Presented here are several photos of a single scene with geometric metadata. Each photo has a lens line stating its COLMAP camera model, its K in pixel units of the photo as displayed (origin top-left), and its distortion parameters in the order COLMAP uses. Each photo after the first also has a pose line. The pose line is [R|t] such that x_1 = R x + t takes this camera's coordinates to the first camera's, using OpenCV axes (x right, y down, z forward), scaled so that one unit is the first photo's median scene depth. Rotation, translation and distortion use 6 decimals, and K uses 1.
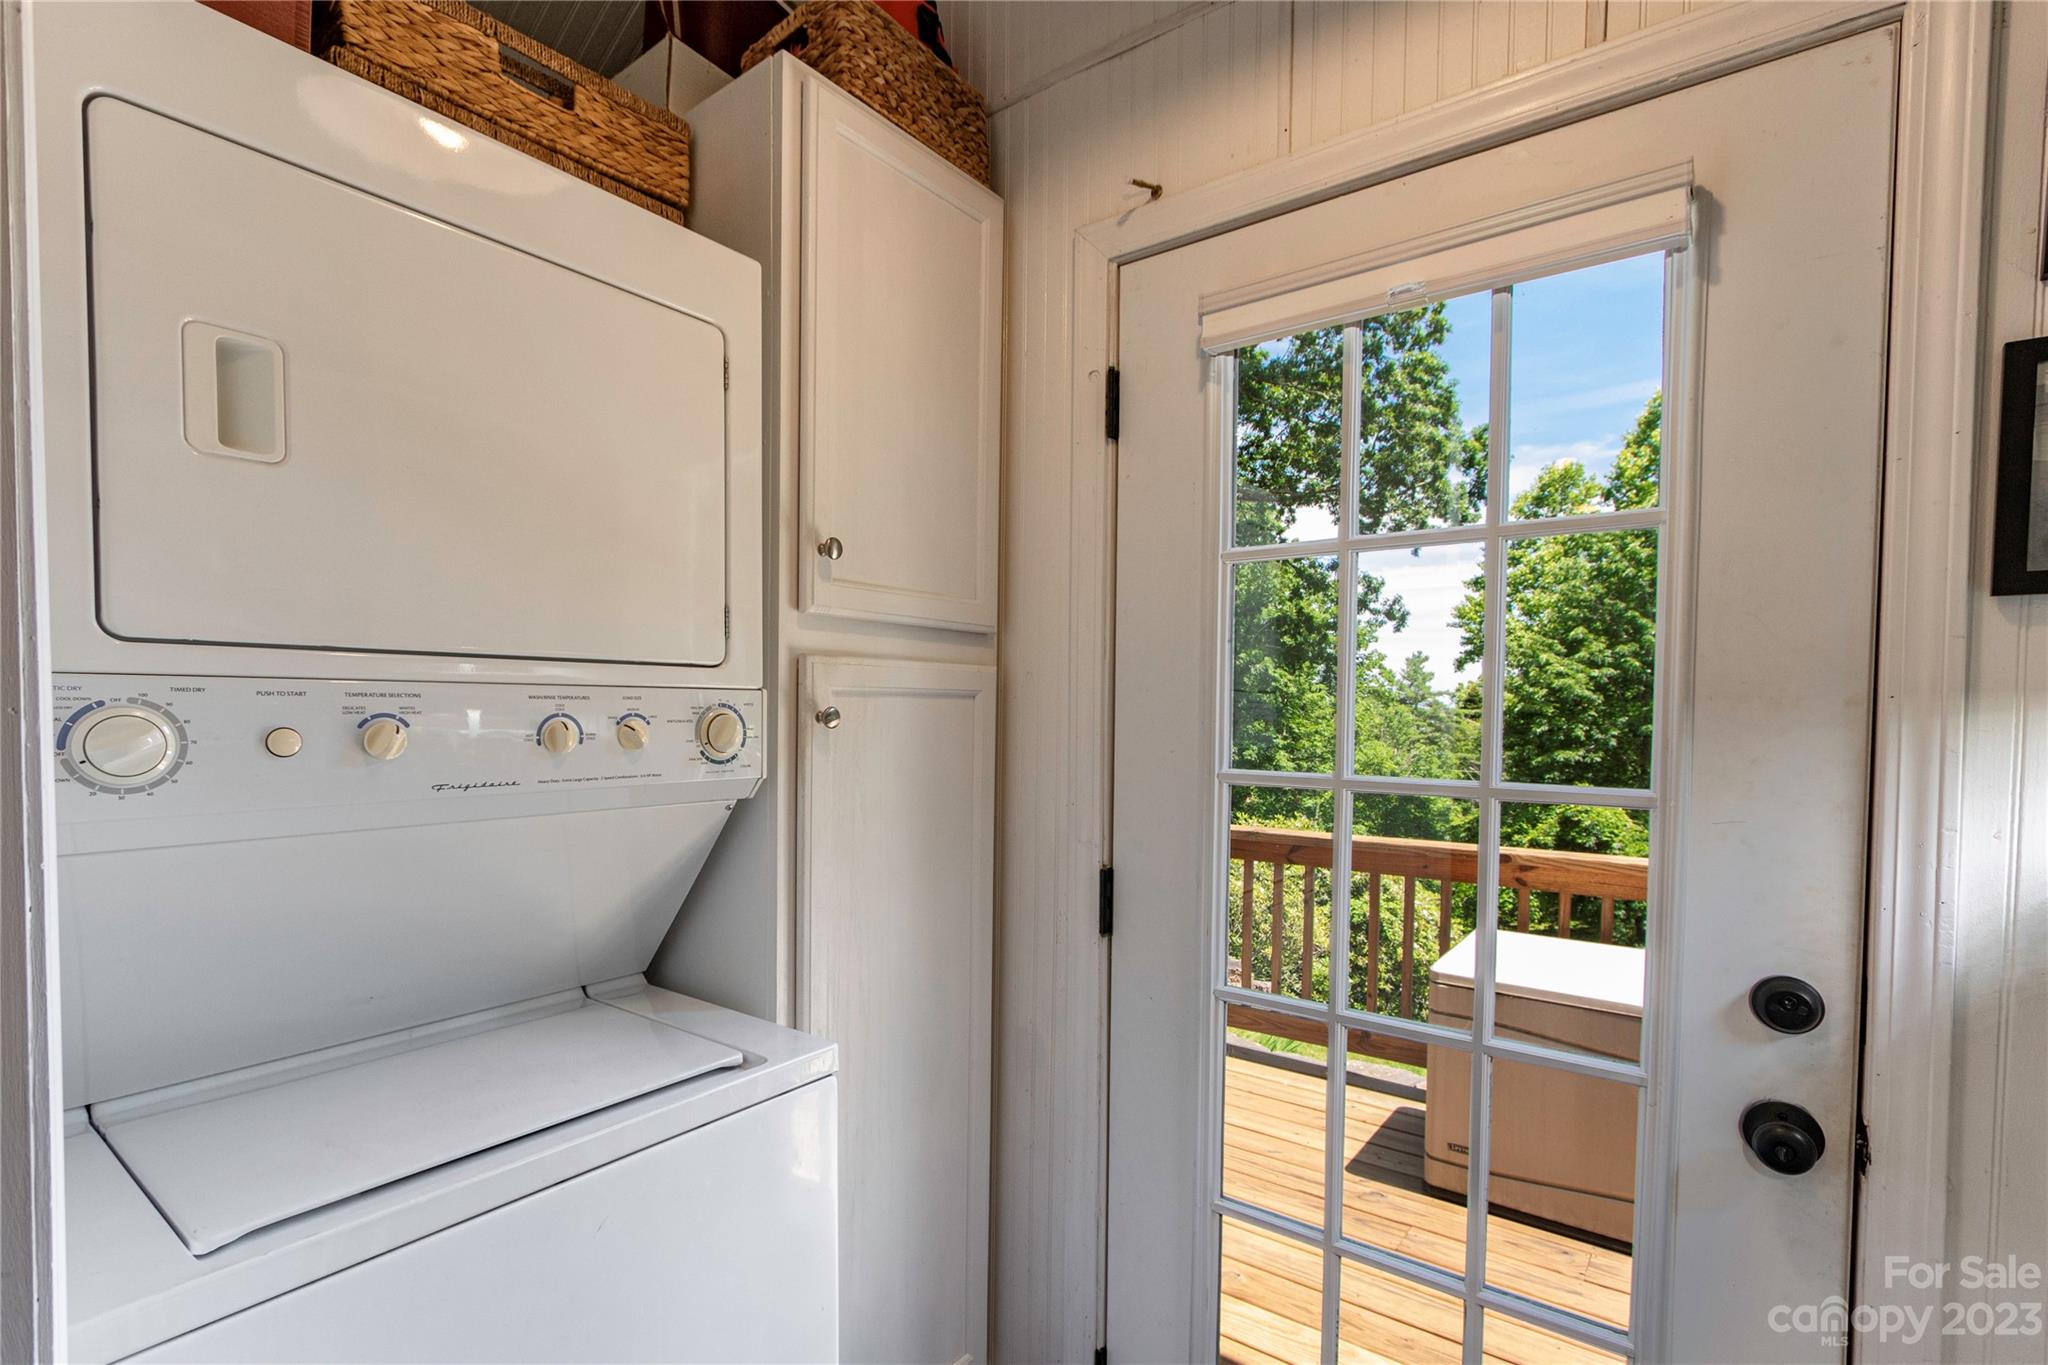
lens RADIAL K [[950.0, 0, 1023.3], [0, 950.0, 743.8], [0, 0, 1]] dist [0.009830, -0.002444]
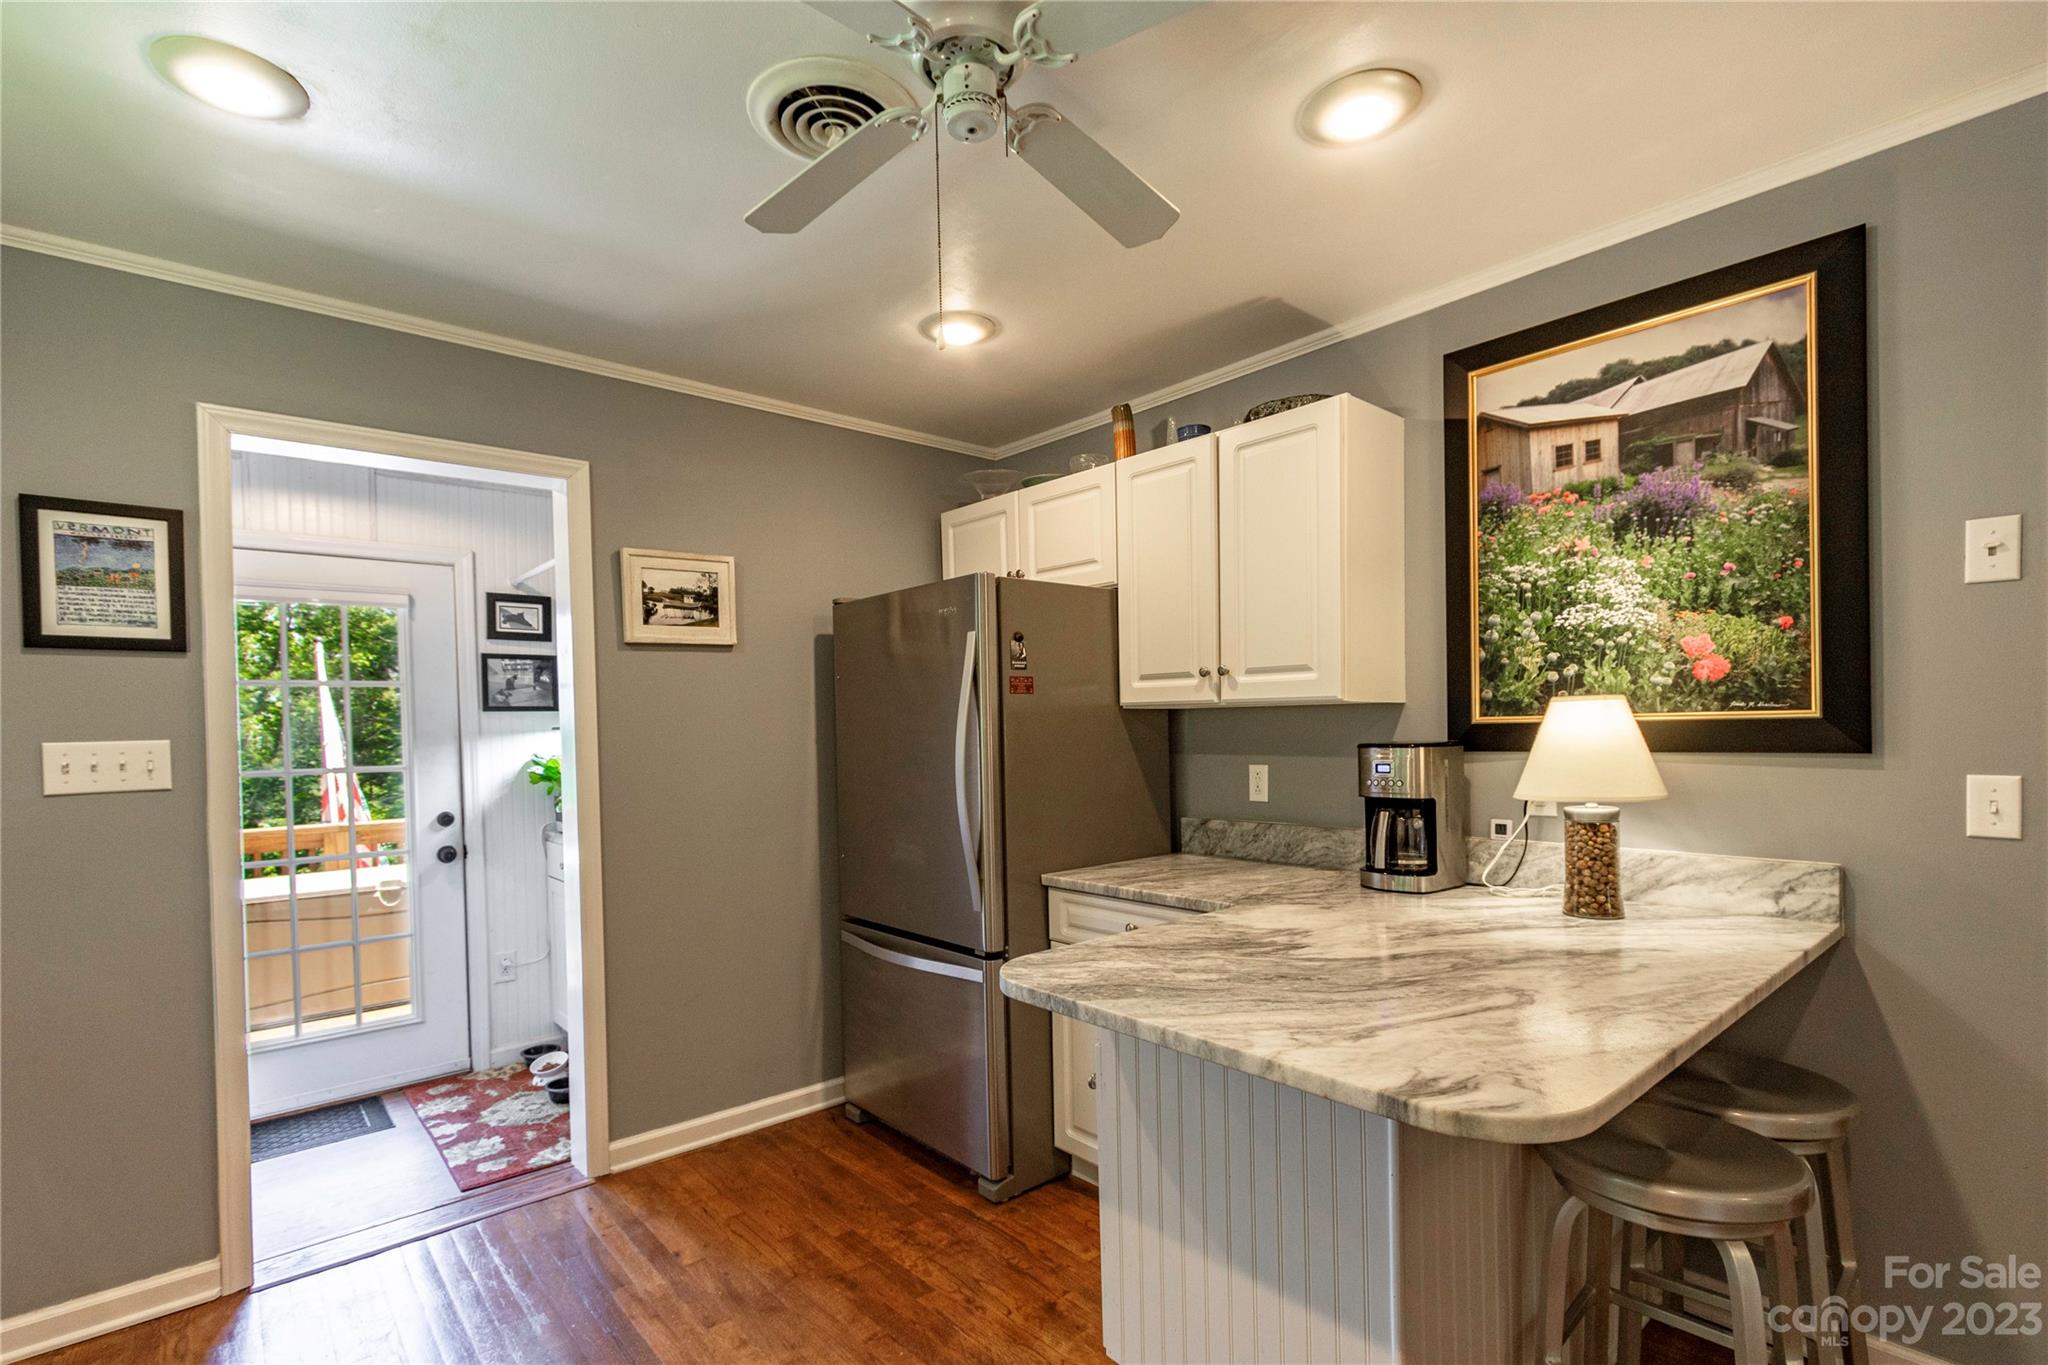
lens RADIAL K [[950.0, 0, 1005.6], [0, 950.0, 742.4], [0, 0, 1]] dist [0.009830, -0.002444]
pose [[0.206211, -0.034842, 0.977887, -2.362329], [0.046680, 0.998578, 0.025736, -0.021101], [-0.977393, 0.040341, 0.207544, -1.909107]]
